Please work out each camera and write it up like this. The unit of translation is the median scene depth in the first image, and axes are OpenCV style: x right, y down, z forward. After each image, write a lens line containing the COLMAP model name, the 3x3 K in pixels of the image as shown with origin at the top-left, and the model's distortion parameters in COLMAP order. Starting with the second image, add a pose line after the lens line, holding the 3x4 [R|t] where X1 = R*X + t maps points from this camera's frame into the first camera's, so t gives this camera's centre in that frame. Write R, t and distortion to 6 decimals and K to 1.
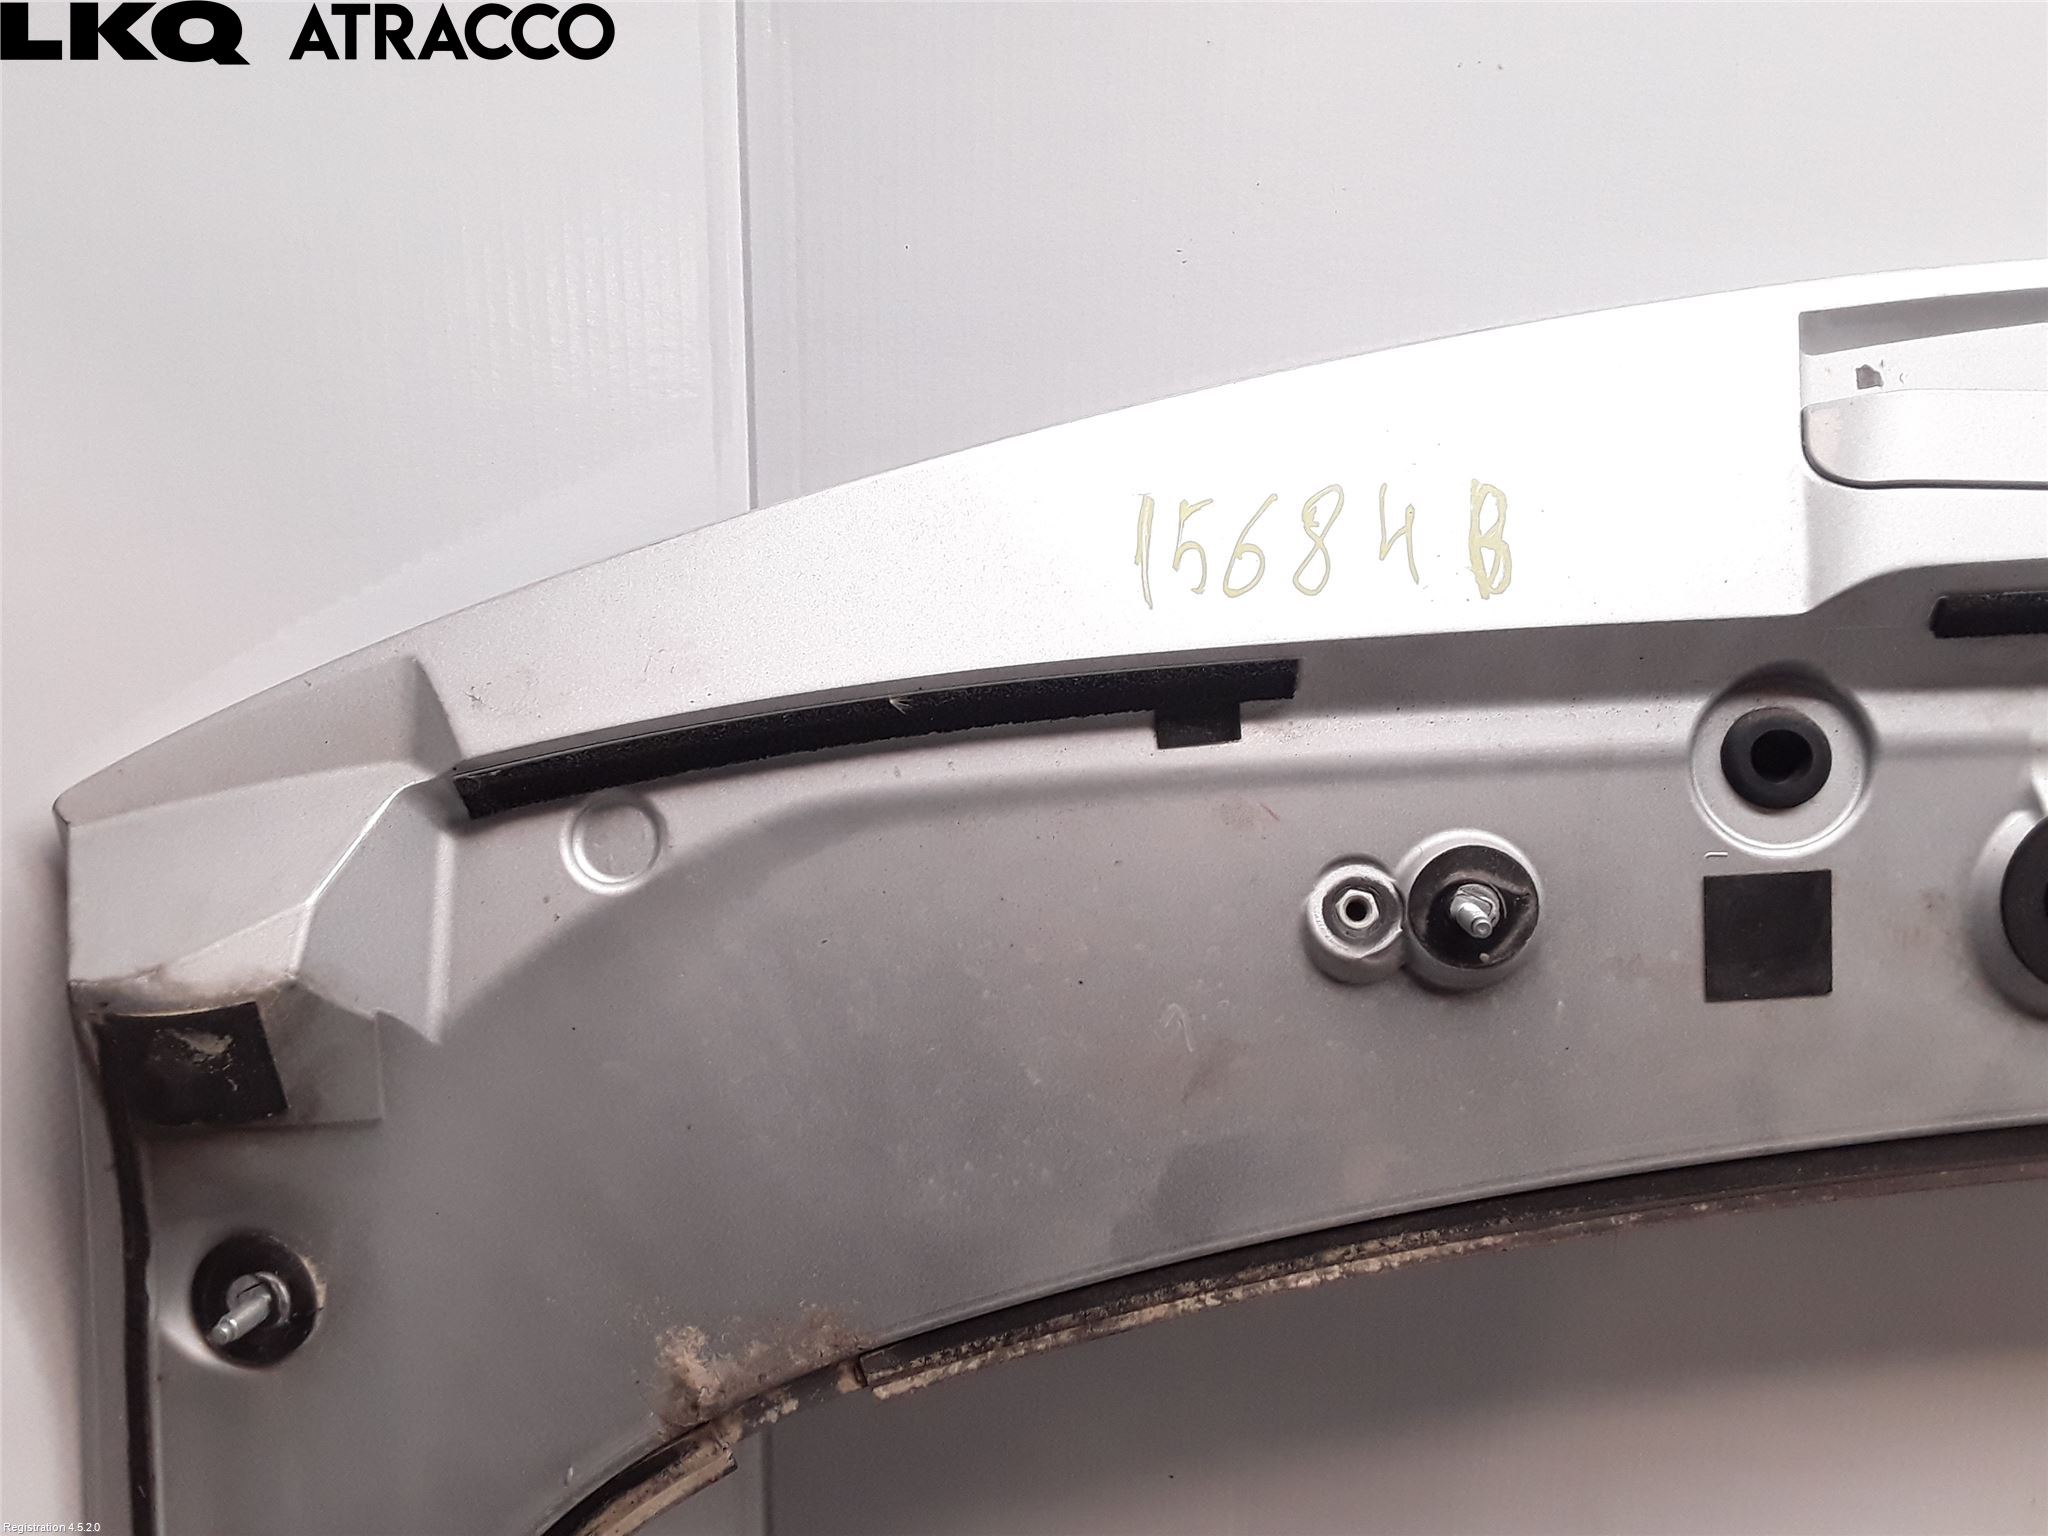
lens RADIAL K [[1641.8, 0, 1024.0], [0, 1641.8, 768.0], [0, 0, 1]] dist [0.136303, -0.201017]
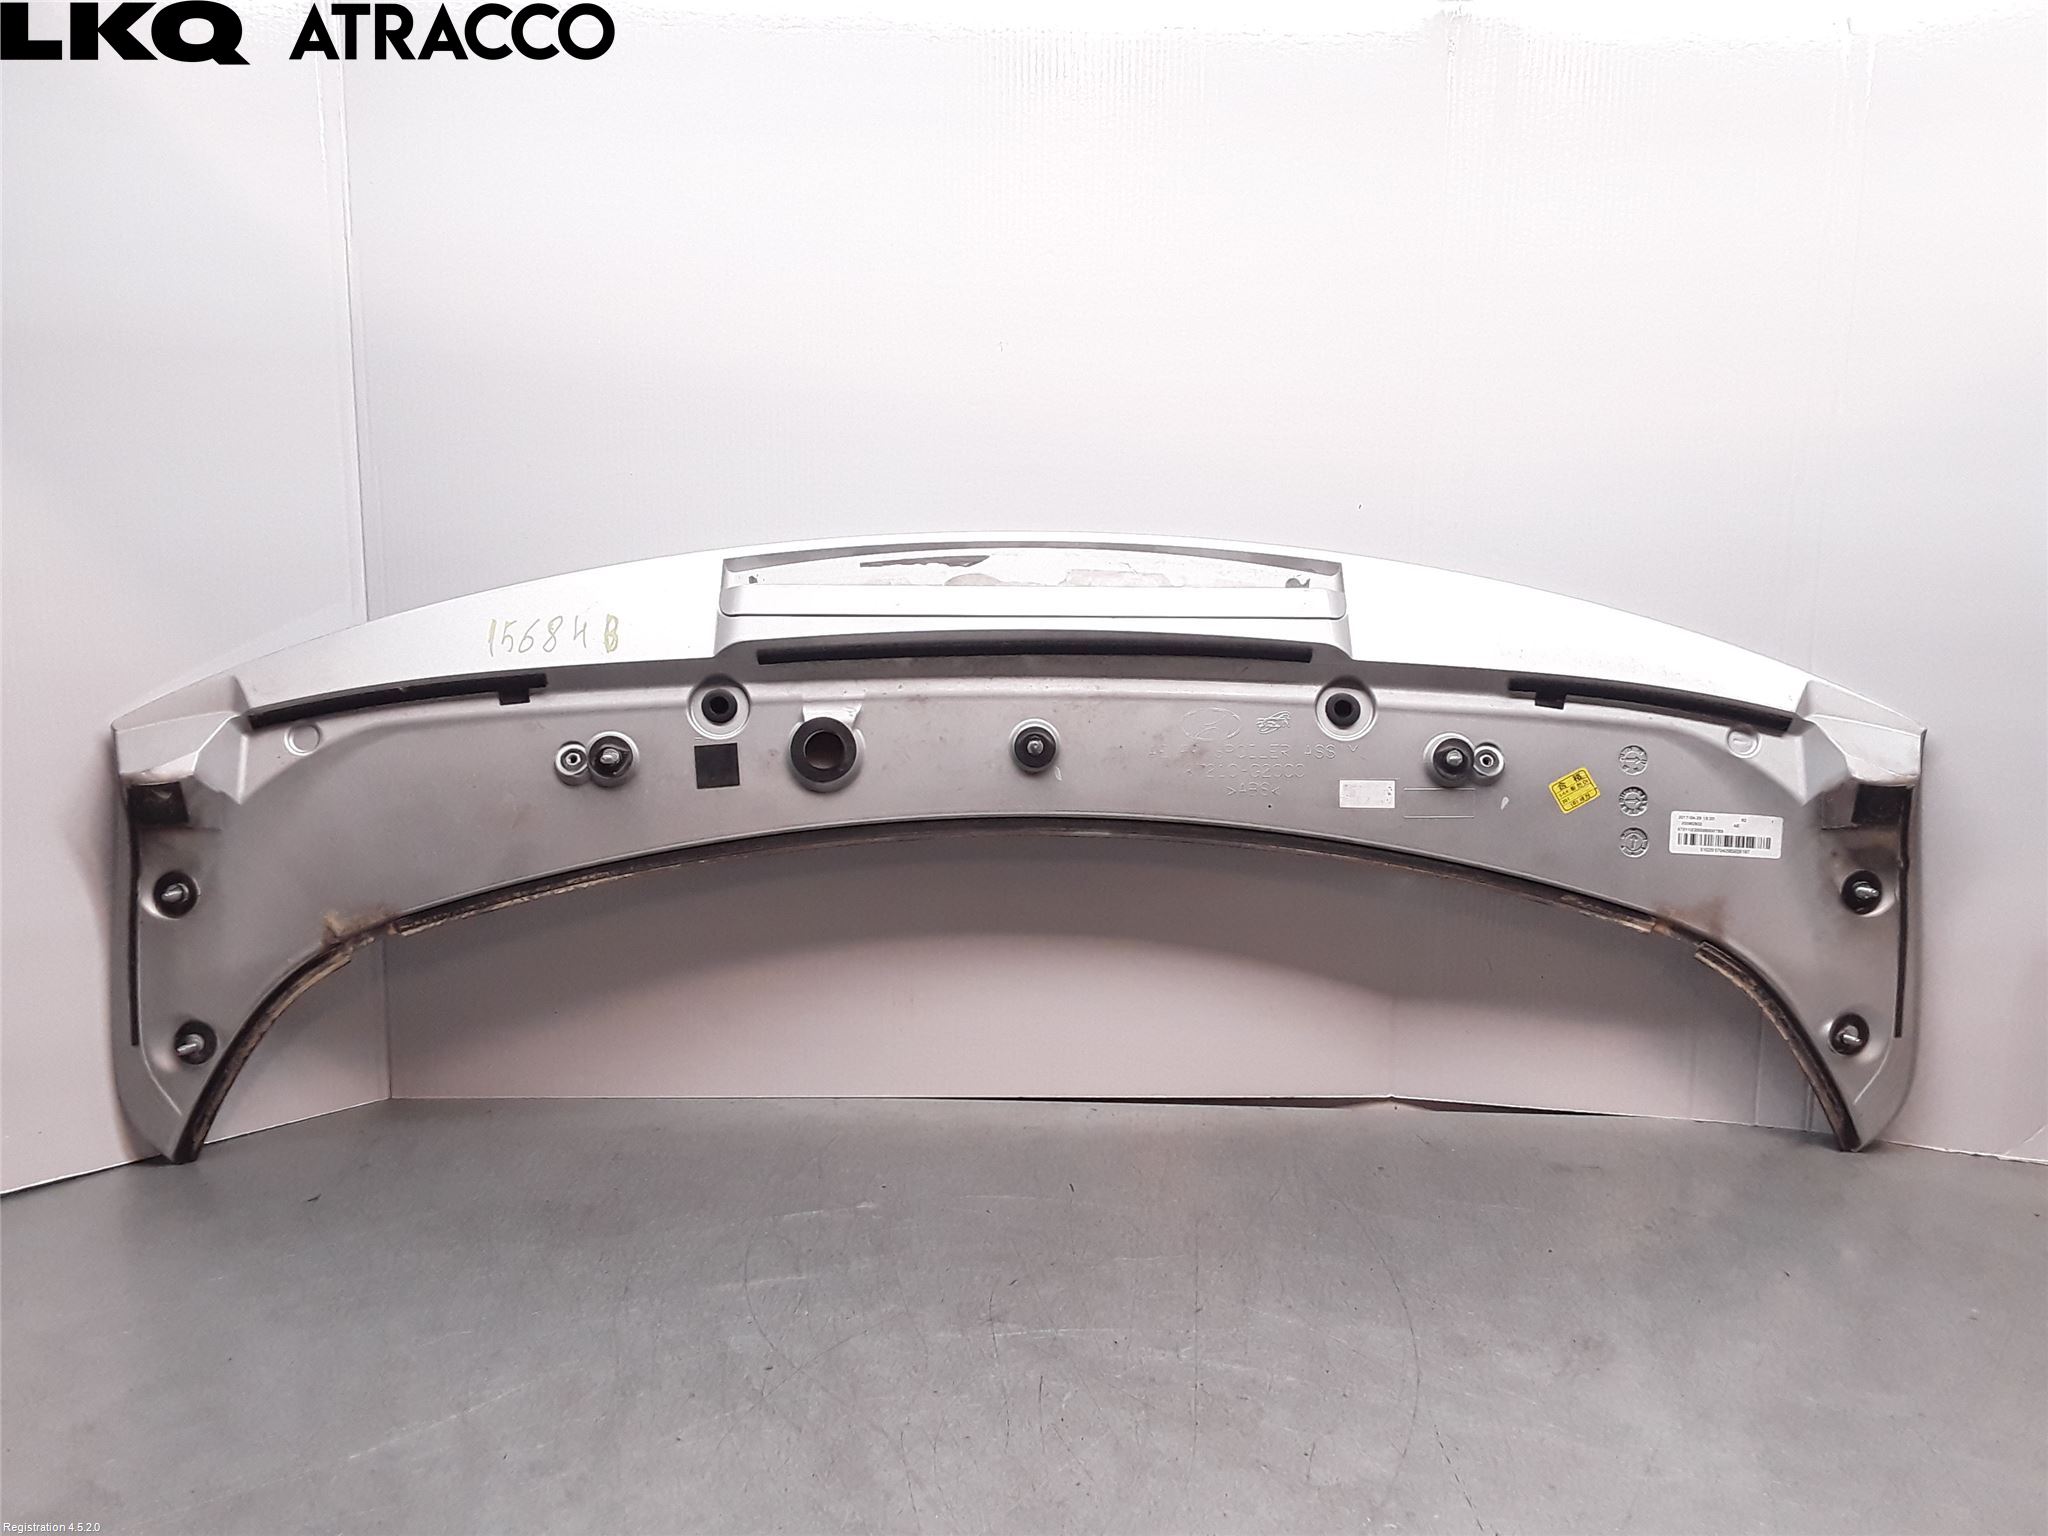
lens RADIAL K [[1641.8, 0, 1024.0], [0, 1641.8, 768.0], [0, 0, 1]] dist [0.136303, -0.201017]
pose [[0.997260, -0.022271, 0.070544, 0.797227], [0.028796, 0.995261, -0.092874, 0.399695], [-0.068141, 0.094651, 0.993176, -1.981728]]
